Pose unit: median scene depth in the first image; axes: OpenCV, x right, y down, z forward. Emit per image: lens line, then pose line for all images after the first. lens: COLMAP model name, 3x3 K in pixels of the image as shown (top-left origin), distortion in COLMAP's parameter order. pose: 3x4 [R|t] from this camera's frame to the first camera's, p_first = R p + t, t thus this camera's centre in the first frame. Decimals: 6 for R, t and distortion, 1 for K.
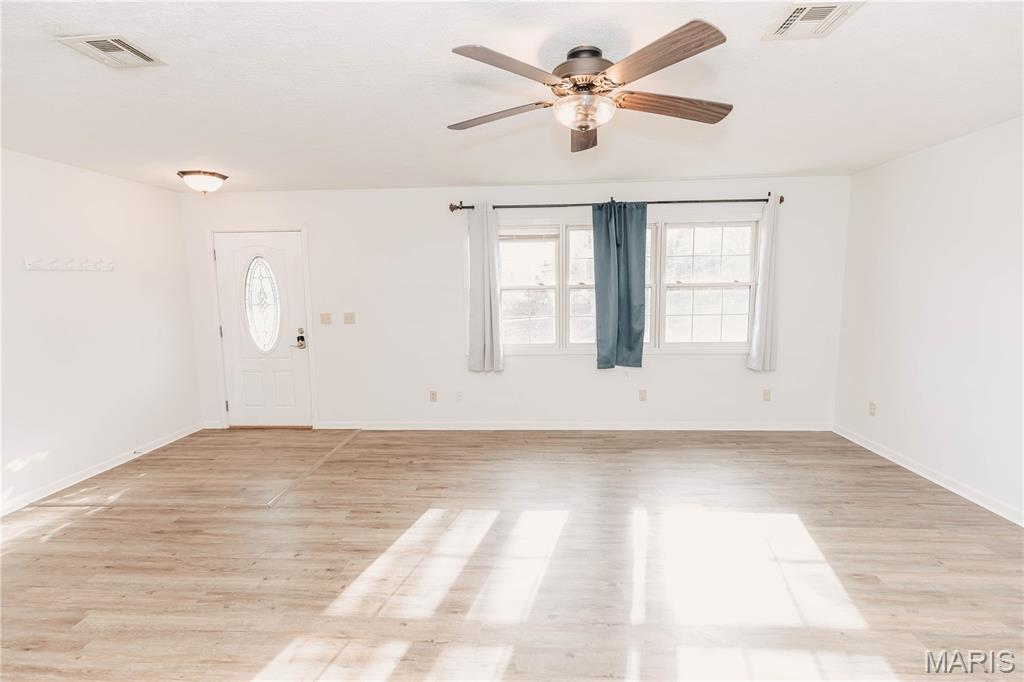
lens RADIAL K [[474.3, 0, 517.6], [0, 474.3, 337.9], [0, 0, 1]] dist [0.003849, -0.000236]
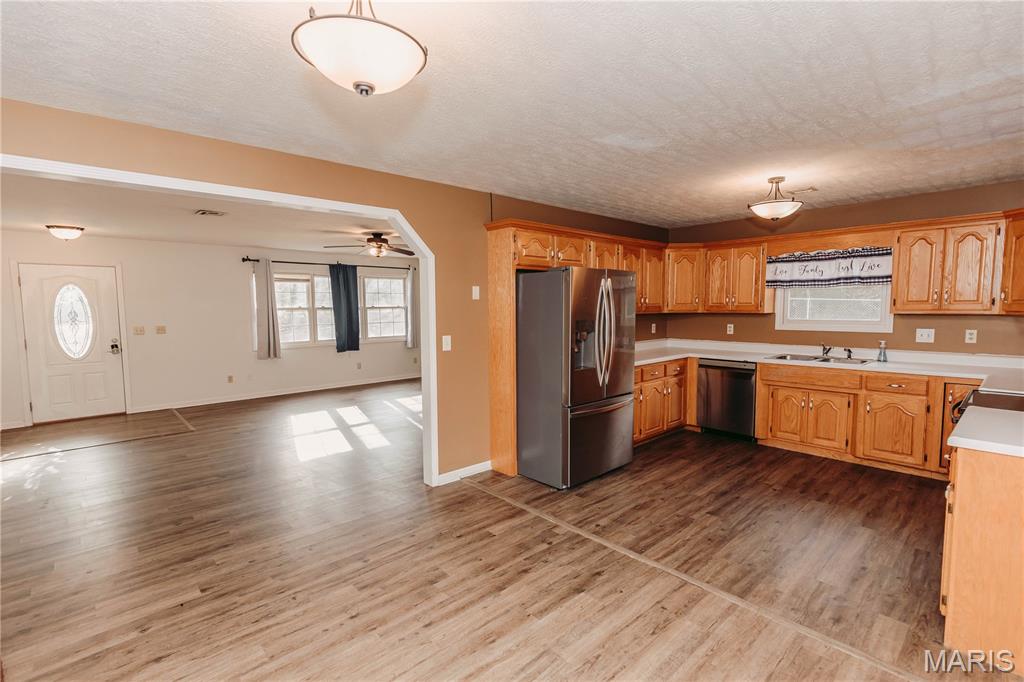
lens RADIAL K [[465.6, 0, 513.4], [0, 465.6, 343.9], [0, 0, 1]] dist [0.008065, -0.000706]
pose [[0.702503, -0.051193, 0.709837, -0.660132], [0.080336, 0.996739, -0.007622, 0.104041], [-0.707132, 0.062380, 0.704325, -0.793942]]
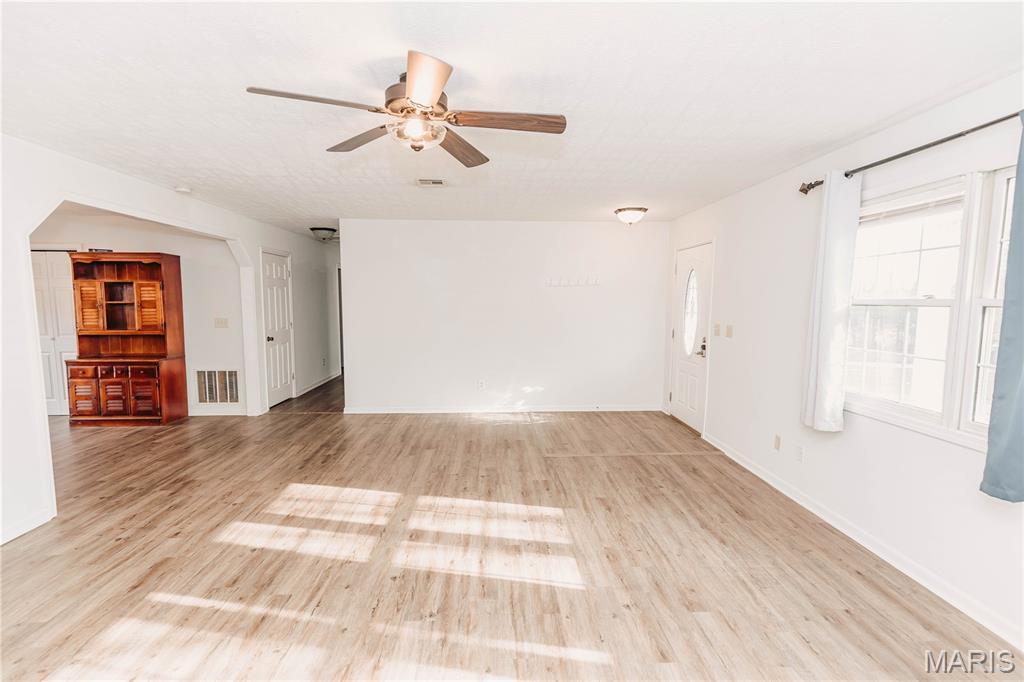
lens RADIAL K [[475.5, 0, 512.0], [0, 475.5, 341.0], [0, 0, 1]] dist [0.003156, -0.000207]
pose [[0.084444, 0.101810, -0.991213, 0.576860], [-0.115651, 0.989045, 0.091734, -0.064285], [0.989694, 0.106889, 0.095293, 0.535658]]
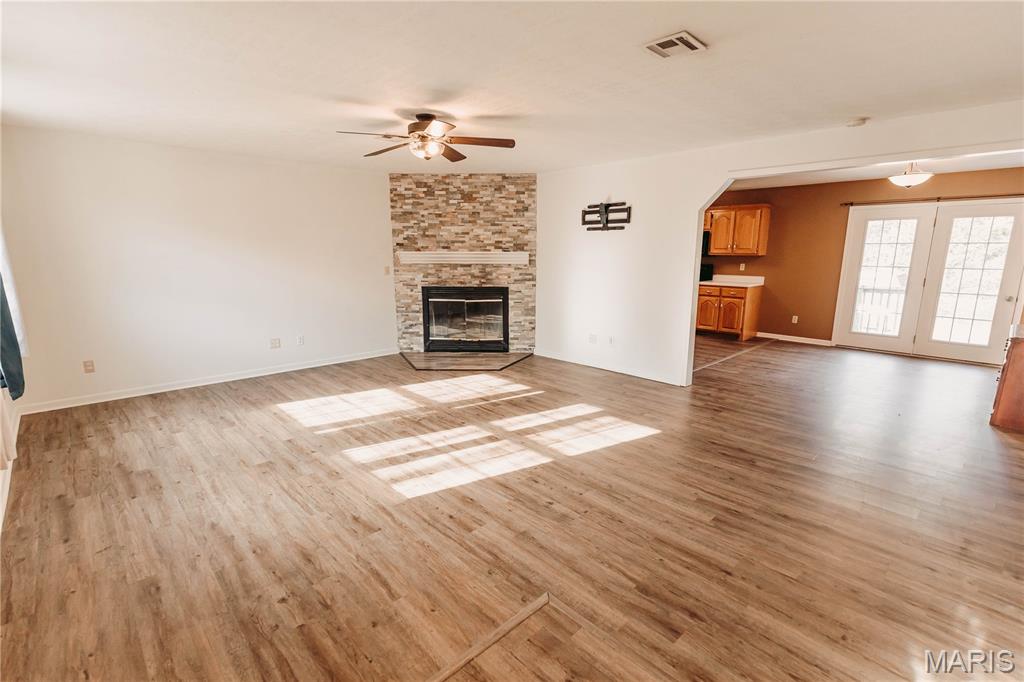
lens RADIAL K [[467.2, 0, 507.7], [0, 467.2, 341.3], [0, 0, 1]] dist [0.000730, 0.000040]
pose [[-0.715340, -0.123504, 0.687776, -0.629789], [0.085829, 0.961275, 0.261885, -0.098163], [-0.693486, 0.246368, -0.677038, 0.993286]]
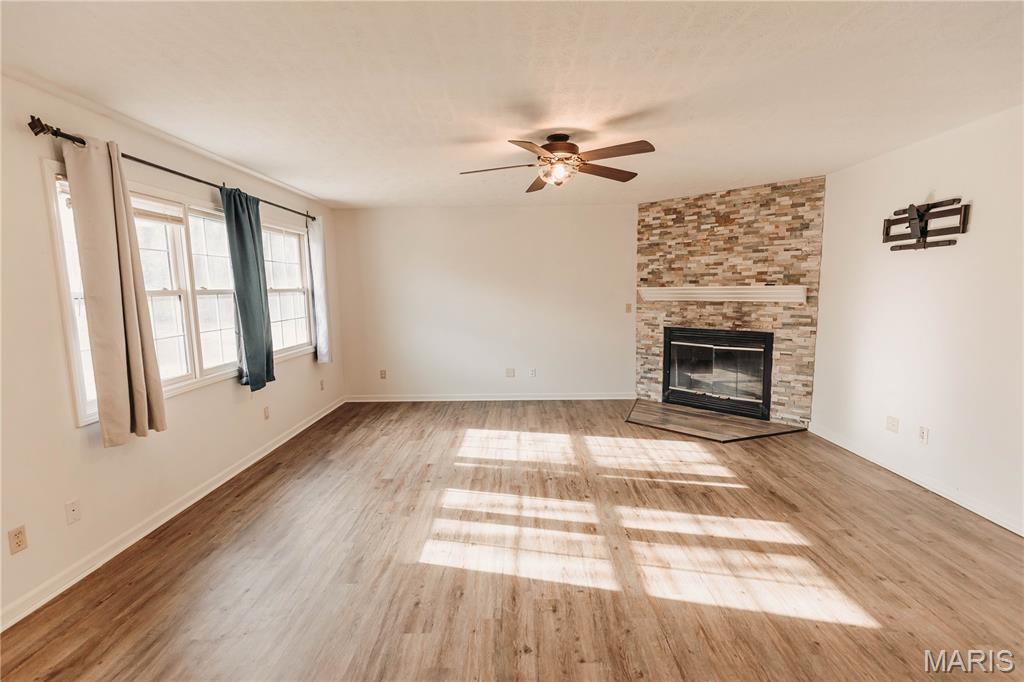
lens RADIAL K [[465.6, 0, 513.4], [0, 465.6, 343.9], [0, 0, 1]] dist [0.008065, -0.000706]
pose [[-0.029580, -0.108383, 0.993669, -0.664757], [0.128182, 0.985485, 0.111306, -0.050571], [-0.991309, 0.130663, -0.015258, 0.575346]]
